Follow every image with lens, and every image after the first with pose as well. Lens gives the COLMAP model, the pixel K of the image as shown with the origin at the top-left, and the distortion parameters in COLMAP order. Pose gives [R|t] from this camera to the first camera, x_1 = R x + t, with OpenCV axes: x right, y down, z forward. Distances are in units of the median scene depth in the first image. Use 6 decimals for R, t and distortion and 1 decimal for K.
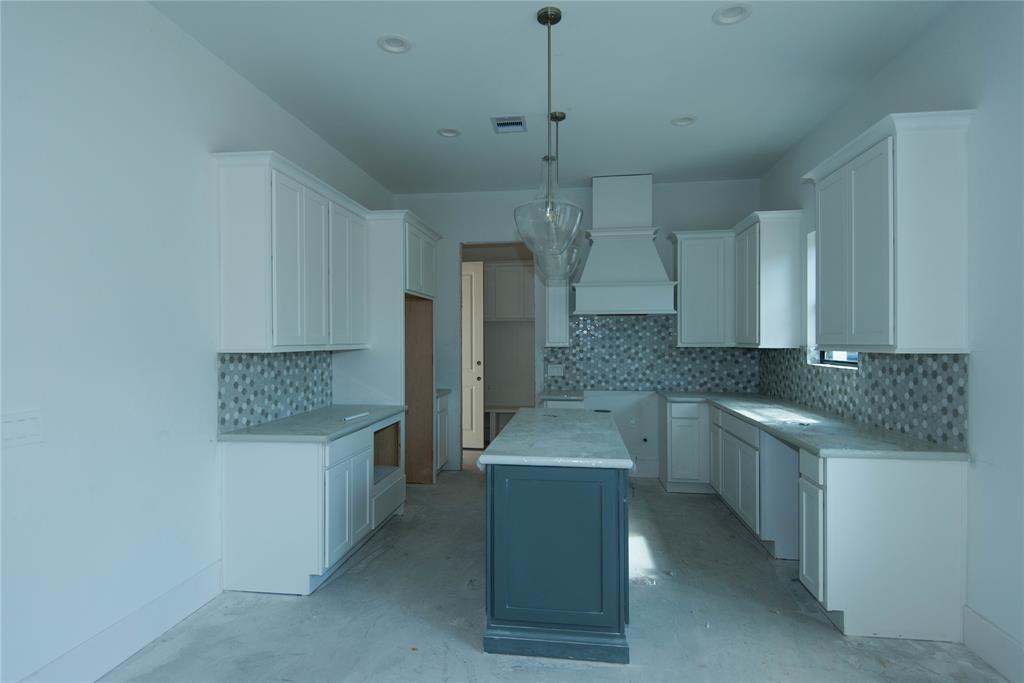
lens RADIAL K [[539.1, 0, 512.0], [0, 539.1, 341.5], [0, 0, 1]] dist [0.039146, -0.024502]
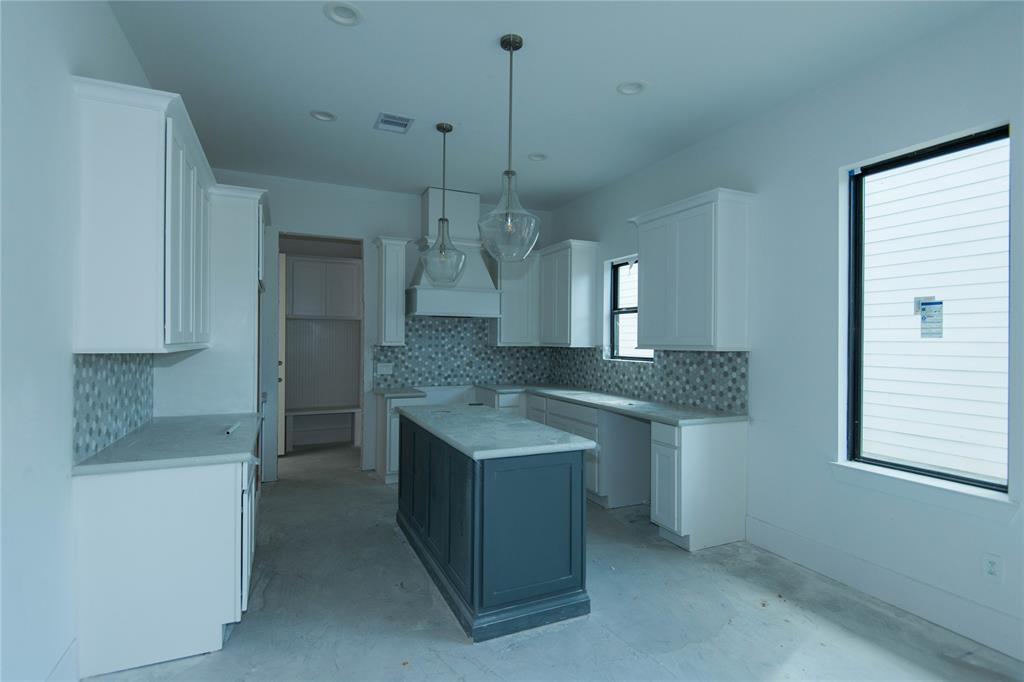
lens RADIAL K [[499.4, 0, 512.0], [0, 499.4, 341.0], [0, 0, 1]] dist [0.042998, -0.033608]
pose [[0.846668, 0.007559, 0.532068, -0.303008], [-0.007893, 0.999967, -0.001647, 0.000689], [-0.532064, -0.002805, 0.846700, 0.094192]]
